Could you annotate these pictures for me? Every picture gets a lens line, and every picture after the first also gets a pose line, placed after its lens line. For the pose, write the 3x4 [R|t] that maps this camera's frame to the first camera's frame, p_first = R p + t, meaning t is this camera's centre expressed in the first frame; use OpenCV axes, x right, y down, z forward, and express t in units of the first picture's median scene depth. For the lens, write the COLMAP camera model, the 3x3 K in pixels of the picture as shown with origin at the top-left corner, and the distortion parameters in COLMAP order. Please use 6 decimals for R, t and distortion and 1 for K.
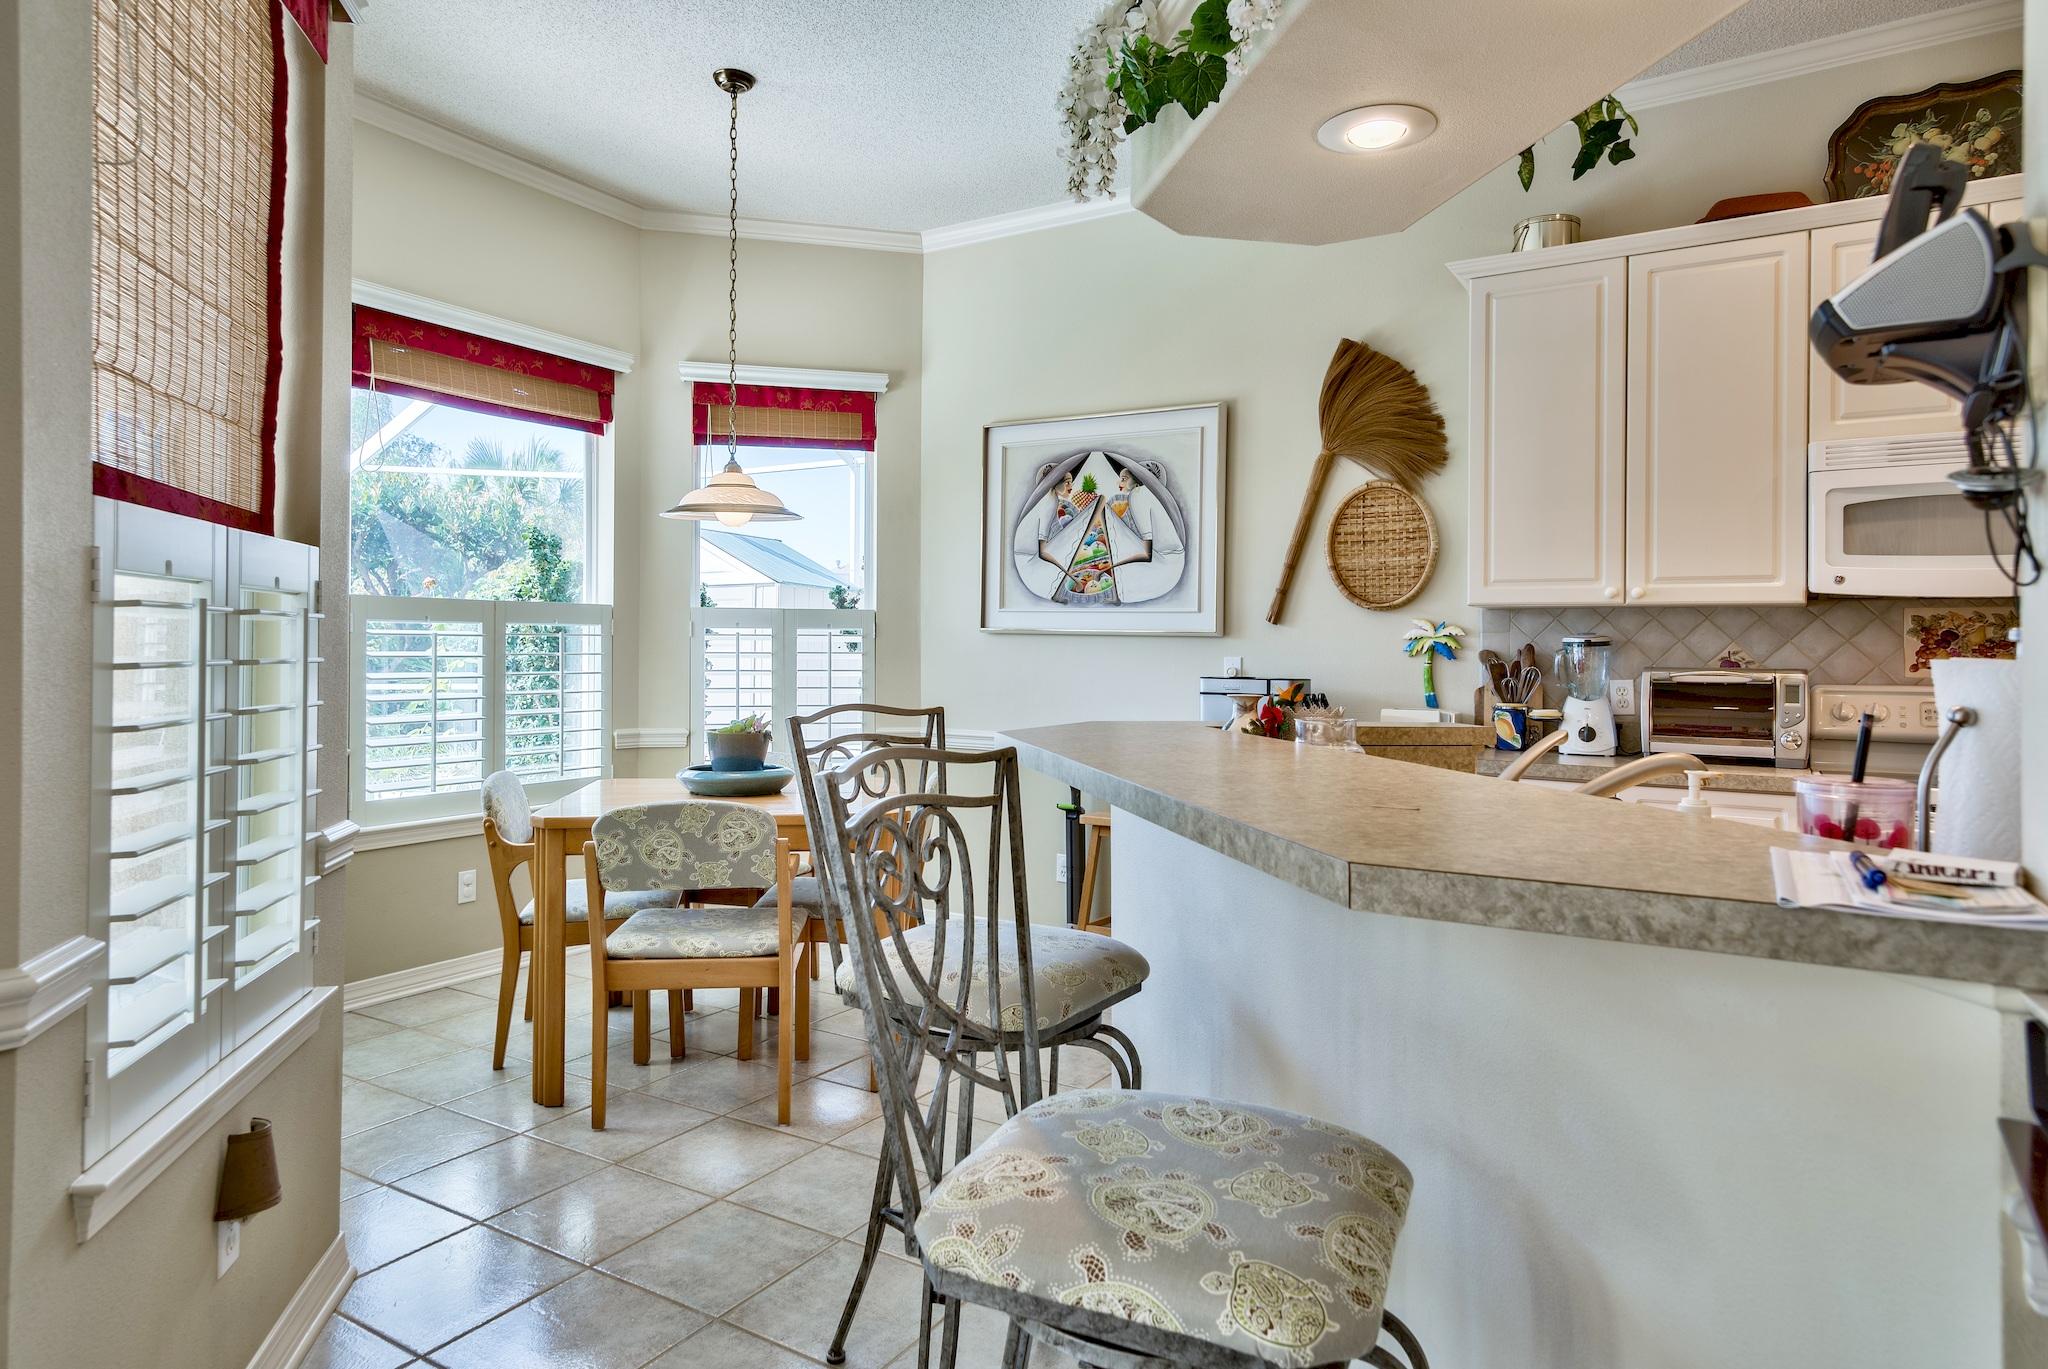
lens RADIAL K [[1216.2, 0, 1012.8], [0, 1216.2, 647.4], [0, 0, 1]] dist [0.007918, 0.001925]
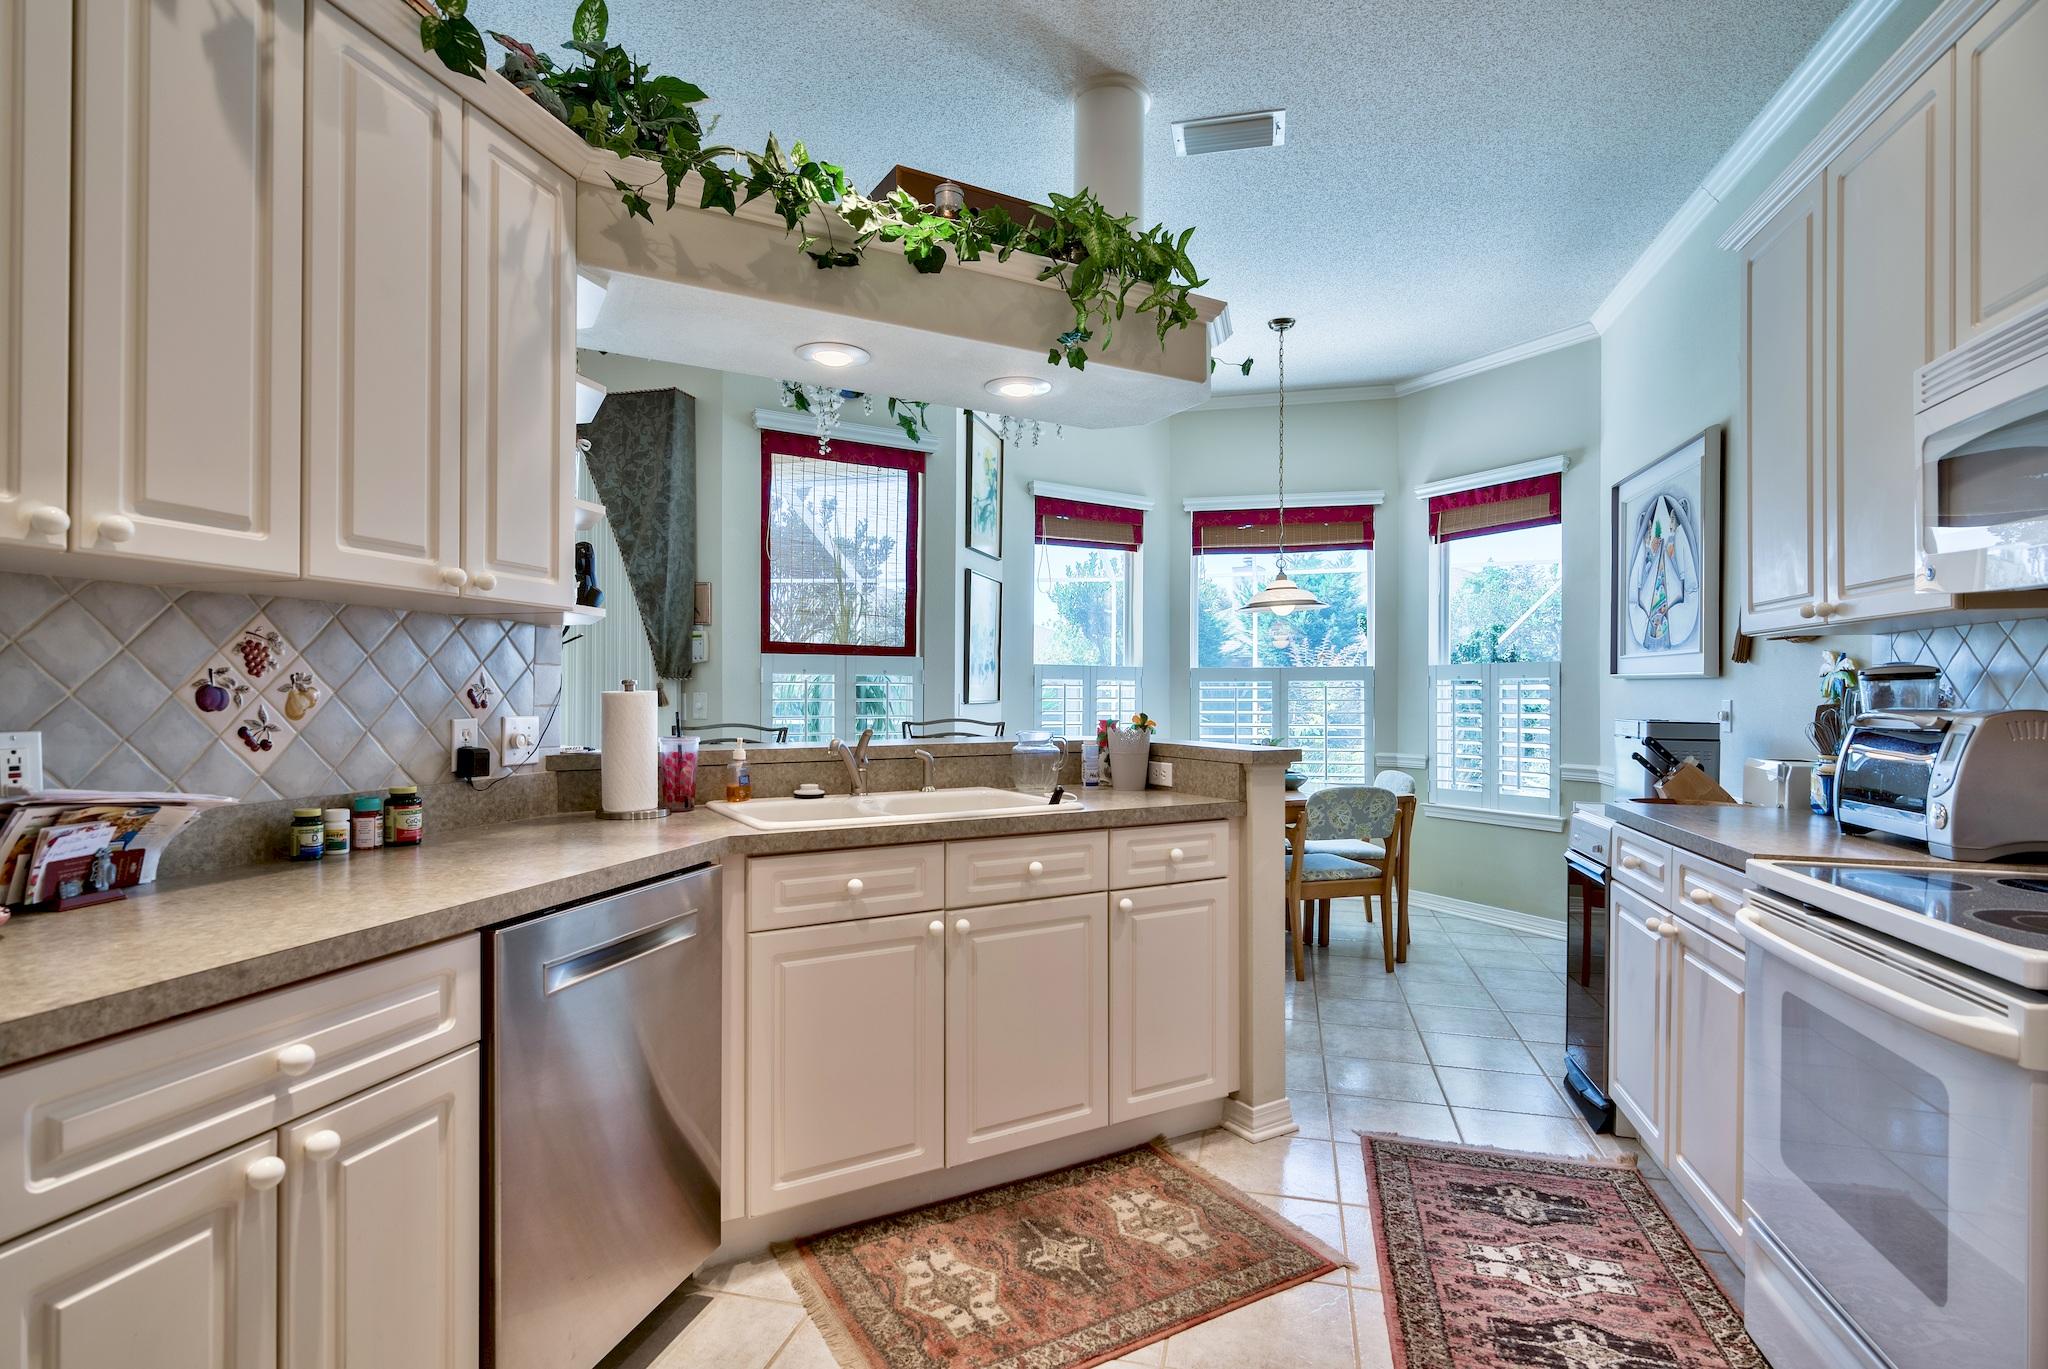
lens RADIAL K [[1001.0, 0, 1042.0], [0, 1001.0, 695.2], [0, 0, 1]] dist [-0.001658, -0.000763]
pose [[0.314029, -0.011344, -0.949346, 0.685566], [0.007185, 0.999928, -0.009571, 0.007542], [0.949386, -0.003816, 0.314088, 0.256928]]
